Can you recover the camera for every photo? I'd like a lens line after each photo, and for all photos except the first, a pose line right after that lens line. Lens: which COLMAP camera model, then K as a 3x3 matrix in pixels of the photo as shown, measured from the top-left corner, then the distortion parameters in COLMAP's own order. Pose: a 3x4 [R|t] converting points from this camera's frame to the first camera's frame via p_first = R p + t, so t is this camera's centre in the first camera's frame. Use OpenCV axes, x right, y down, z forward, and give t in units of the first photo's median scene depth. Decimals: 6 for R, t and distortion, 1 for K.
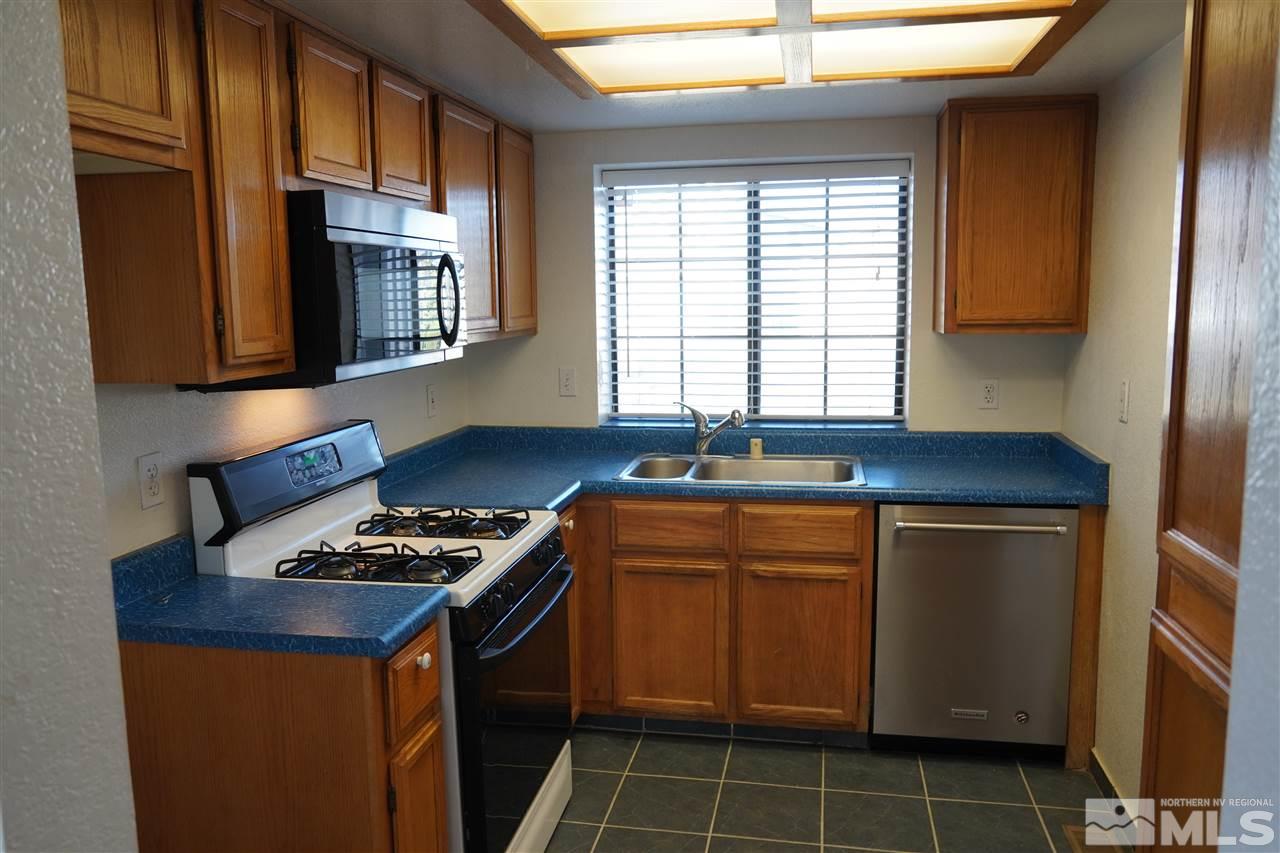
lens RADIAL K [[962.5, 0, 638.5], [0, 962.5, 430.0], [0, 0, 1]] dist [-0.052546, 0.069292]
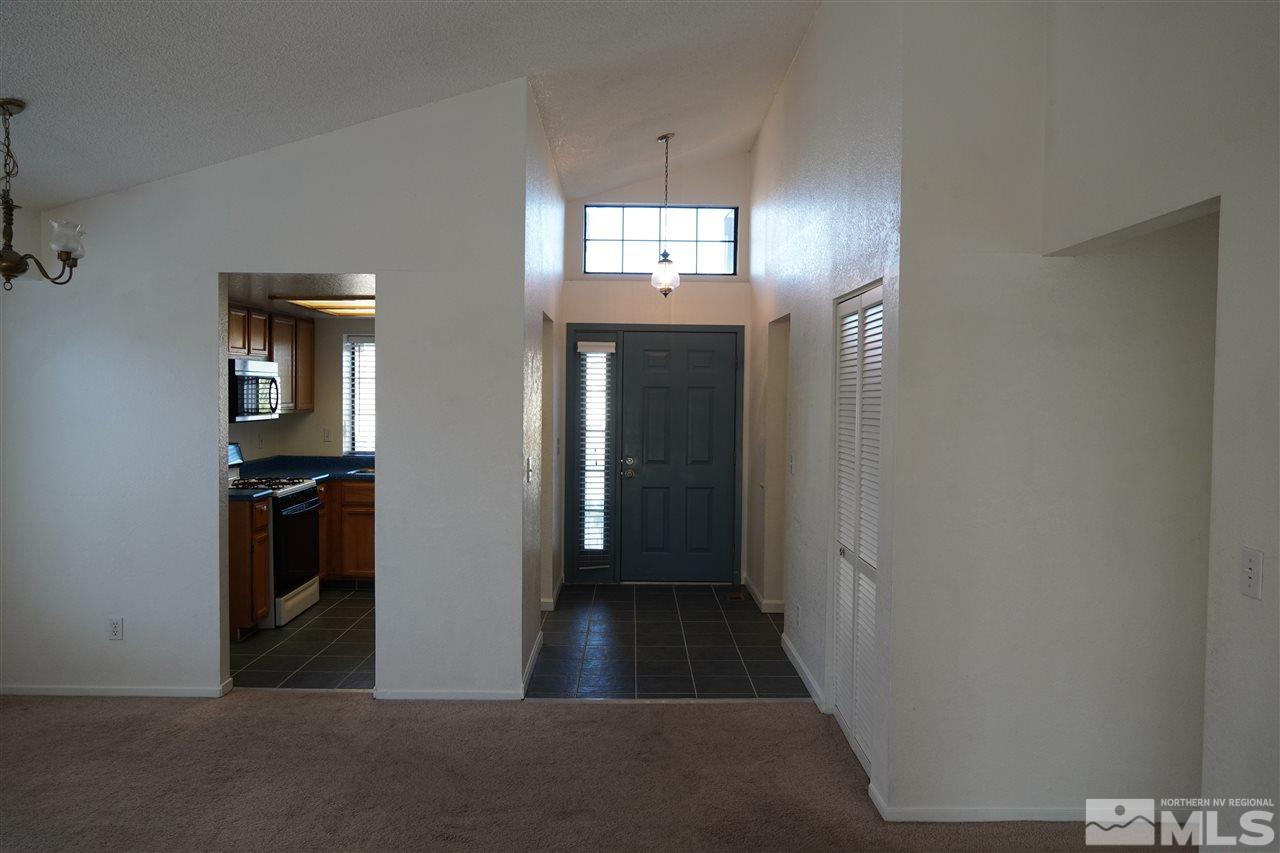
lens RADIAL K [[962.5, 0, 638.5], [0, 962.5, 430.0], [0, 0, 1]] dist [-0.052546, 0.069292]
pose [[0.981329, 0.018481, 0.191448, 0.229436], [0.000799, 0.994973, -0.100145, 0.180847], [-0.192337, 0.098428, 0.976380, -1.414606]]
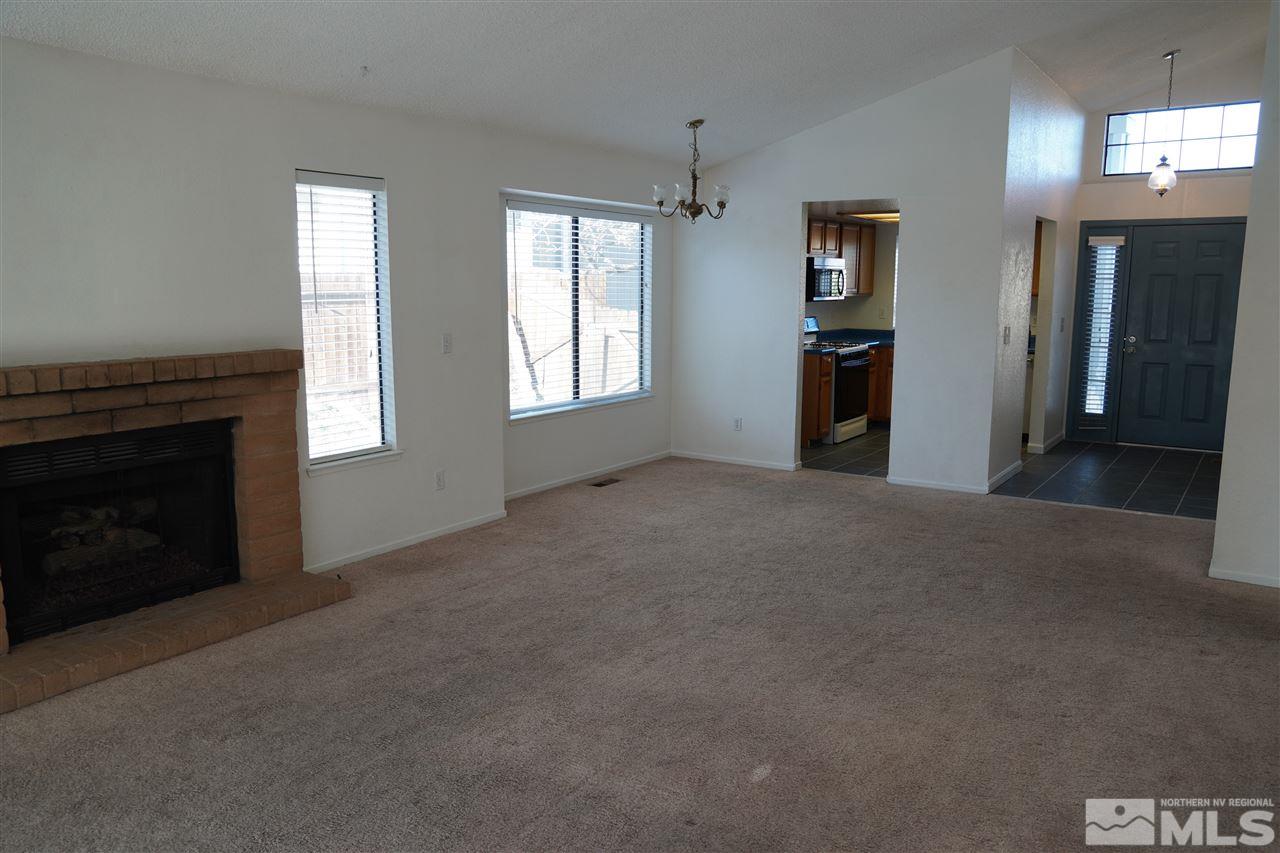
lens RADIAL K [[962.5, 0, 638.5], [0, 962.5, 430.0], [0, 0, 1]] dist [-0.052546, 0.069292]
pose [[0.917971, 0.079210, -0.388659, 0.458278], [-0.072229, 0.996856, 0.032566, 0.295857], [0.390016, -0.001822, 0.920806, -2.184355]]
